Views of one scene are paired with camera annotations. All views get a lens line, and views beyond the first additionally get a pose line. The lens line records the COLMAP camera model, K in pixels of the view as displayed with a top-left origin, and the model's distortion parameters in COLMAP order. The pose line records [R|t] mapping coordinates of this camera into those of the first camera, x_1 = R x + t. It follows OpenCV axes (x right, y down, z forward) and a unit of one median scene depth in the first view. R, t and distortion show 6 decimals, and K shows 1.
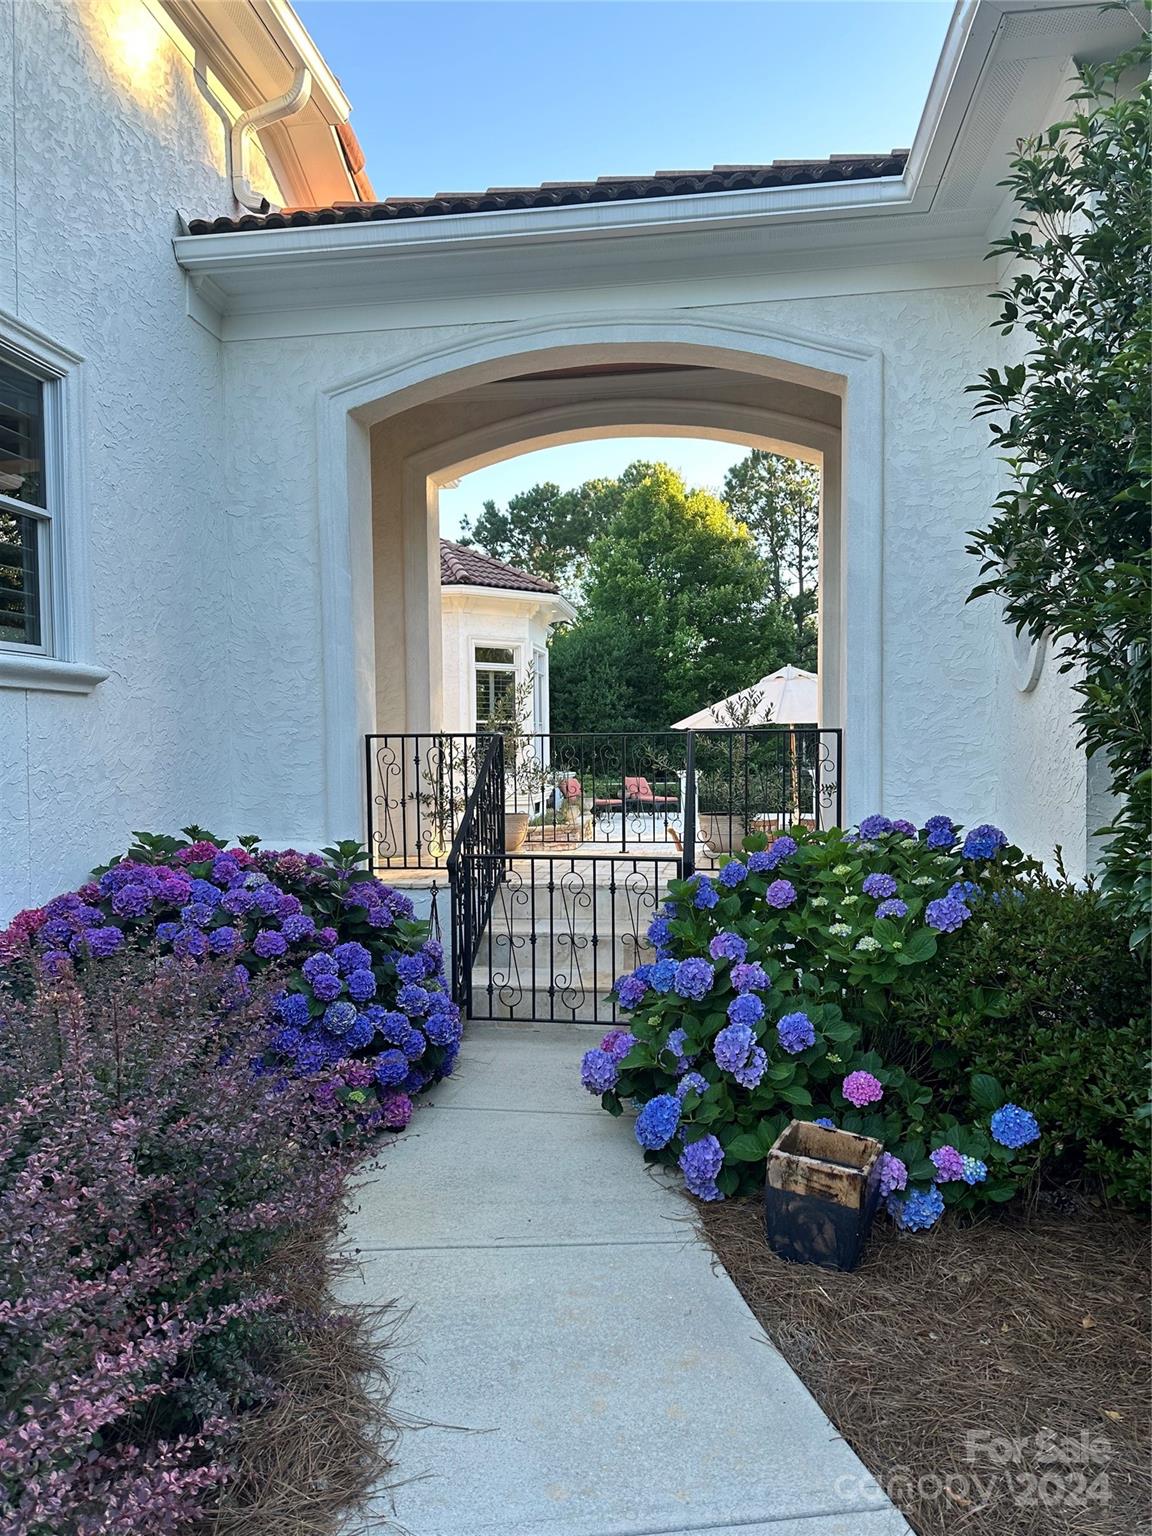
lens RADIAL K [[1091.8, 0, 573.0], [0, 1091.8, 765.9], [0, 0, 1]] dist [0.082555, -0.085956]
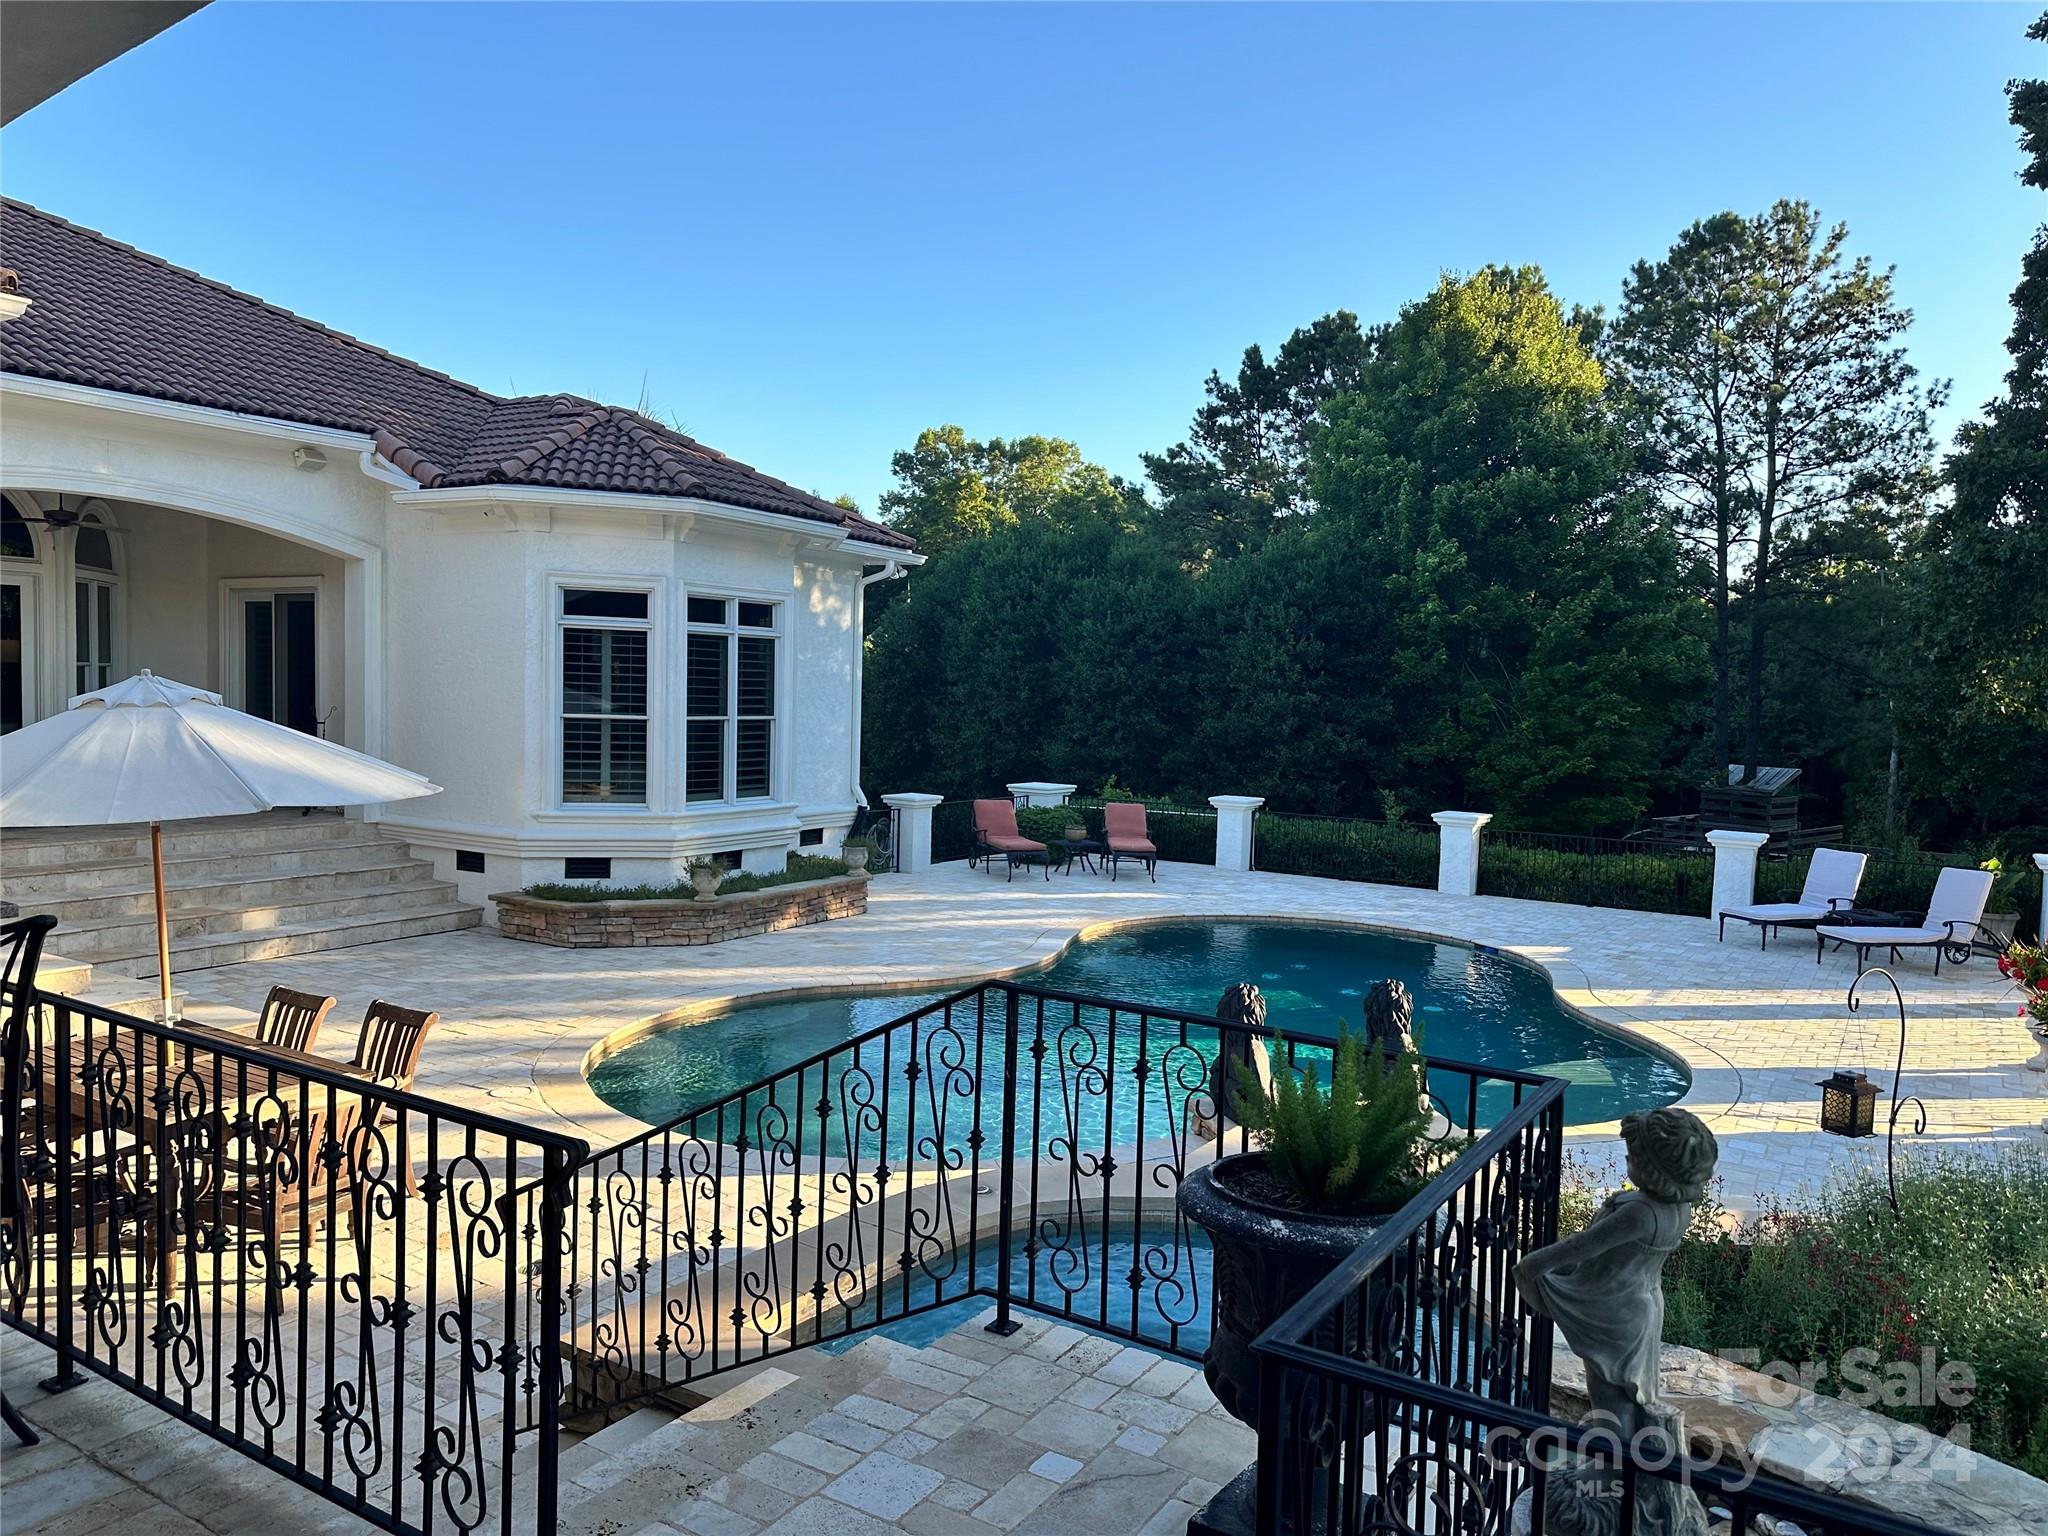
lens RADIAL K [[1455.8, 0, 1025.1], [0, 1455.8, 762.9], [0, 0, 1]] dist [0.082555, -0.085956]
pose [[0.912925, 0.061432, -0.403478, 0.225711], [-0.048611, 0.997936, 0.041954, -0.029634], [0.405223, -0.018687, 0.914027, 0.182049]]
